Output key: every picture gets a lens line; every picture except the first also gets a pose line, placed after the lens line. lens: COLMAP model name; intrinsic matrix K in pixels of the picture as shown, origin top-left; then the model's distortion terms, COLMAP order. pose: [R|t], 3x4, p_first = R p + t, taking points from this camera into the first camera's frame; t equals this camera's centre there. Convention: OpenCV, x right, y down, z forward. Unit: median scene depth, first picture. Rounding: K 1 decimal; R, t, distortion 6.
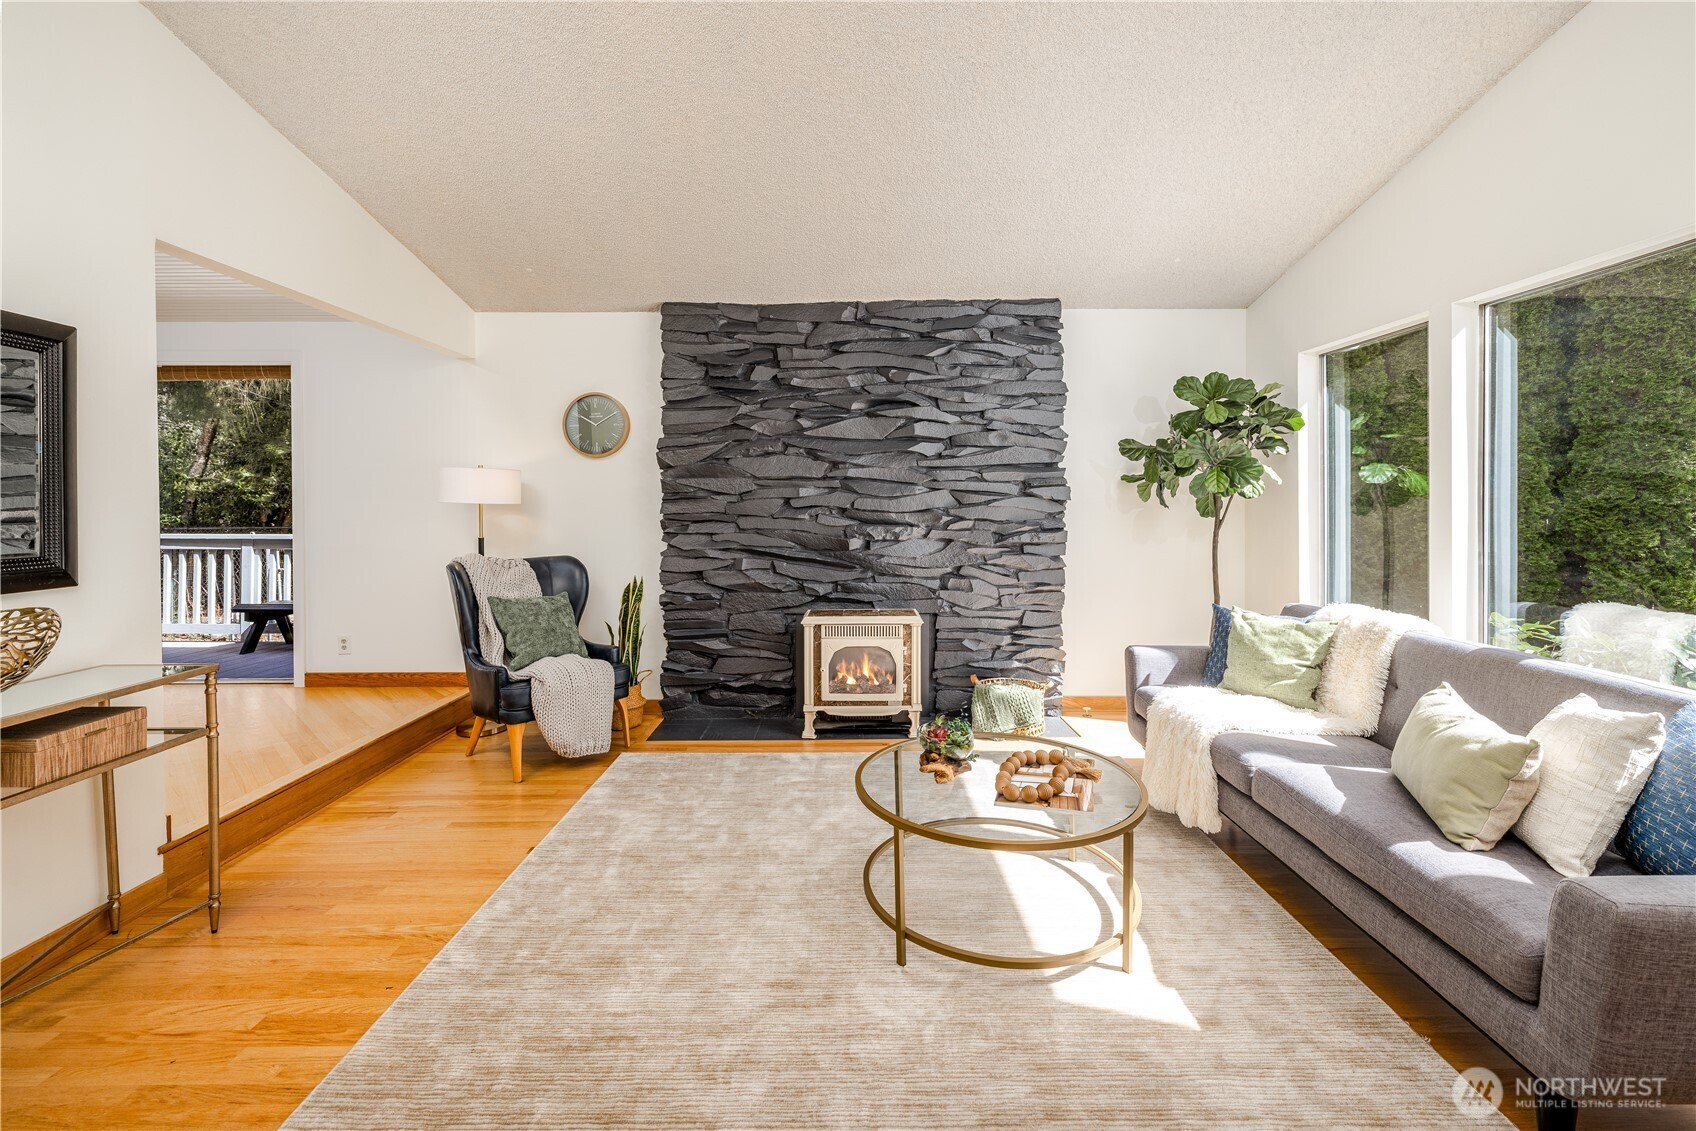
lens RADIAL K [[717.6, 0, 846.2], [0, 717.6, 491.4], [0, 0, 1]] dist [0.000574, 0.000215]
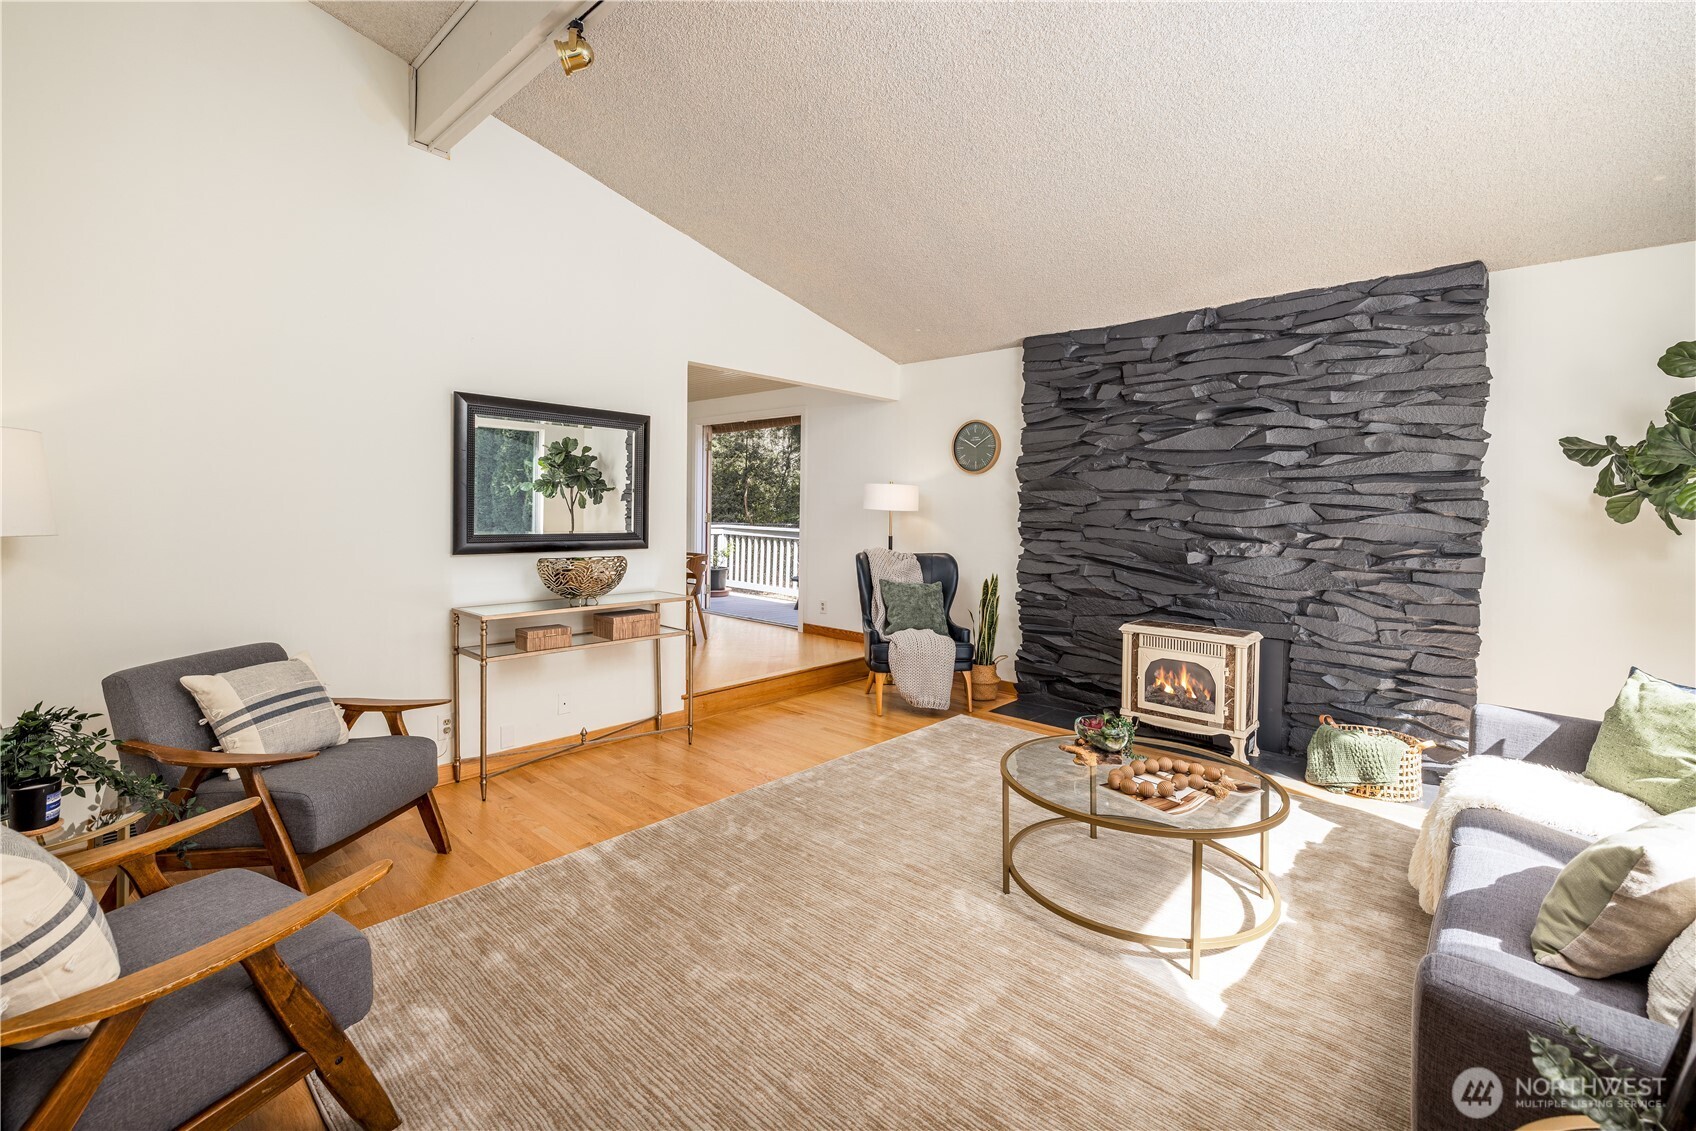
lens RADIAL K [[717.6, 0, 846.2], [0, 717.6, 491.4], [0, 0, 1]] dist [0.000574, 0.000215]
pose [[0.742899, -0.001237, -0.669403, 0.312168], [-0.007254, 0.999925, -0.009898, -0.004218], [0.669365, 0.012209, 0.742834, -0.043861]]
